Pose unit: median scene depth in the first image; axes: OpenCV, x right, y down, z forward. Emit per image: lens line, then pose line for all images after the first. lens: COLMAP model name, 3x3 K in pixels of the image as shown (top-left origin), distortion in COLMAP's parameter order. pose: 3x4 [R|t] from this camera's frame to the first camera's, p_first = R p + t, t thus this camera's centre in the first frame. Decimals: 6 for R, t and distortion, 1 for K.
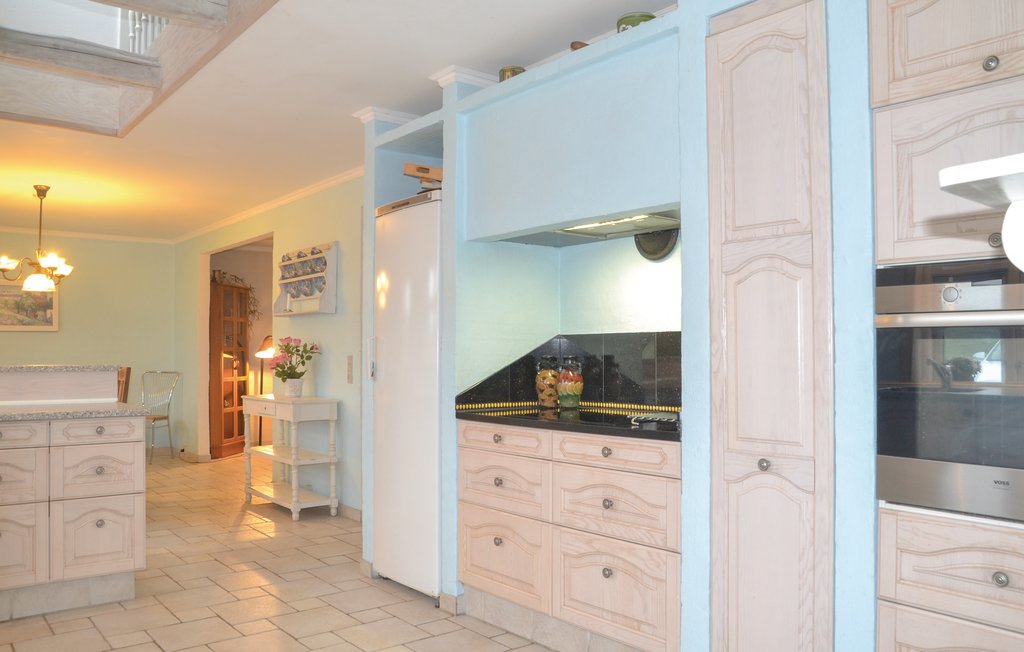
lens RADIAL K [[787.1, 0, 512.0], [0, 787.1, 326.0], [0, 0, 1]] dist [0.000325, 0.000514]
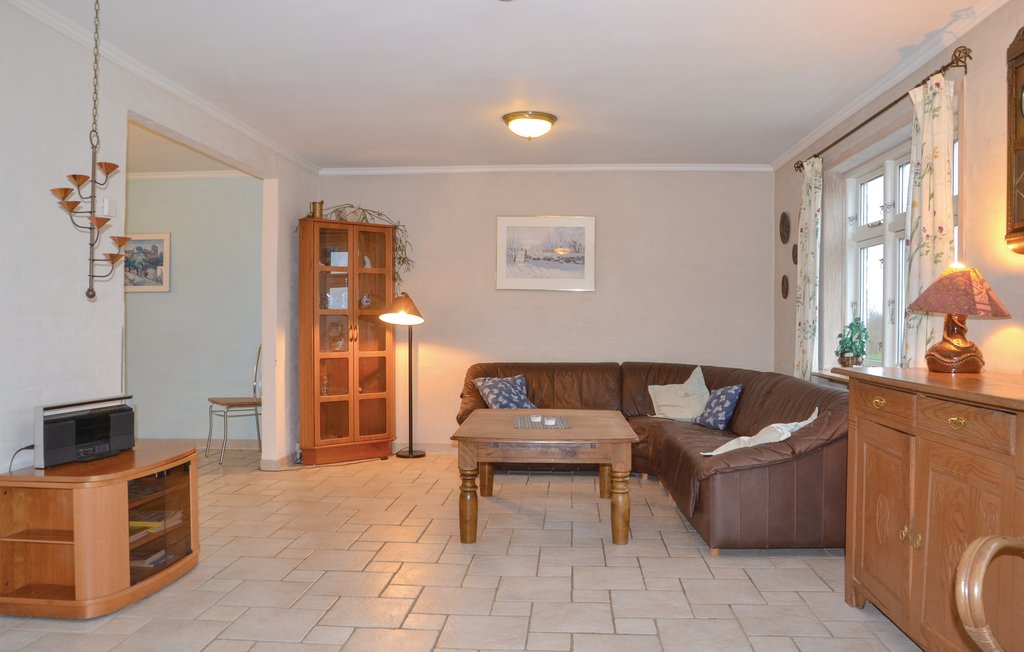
lens RADIAL K [[787.1, 0, 512.0], [0, 787.1, 326.0], [0, 0, 1]] dist [0.000325, 0.000514]
pose [[0.722077, 0.003083, -0.691806, 0.265001], [0.022251, 0.999369, 0.027678, 0.027903], [0.691455, -0.035379, 0.721553, 0.650105]]
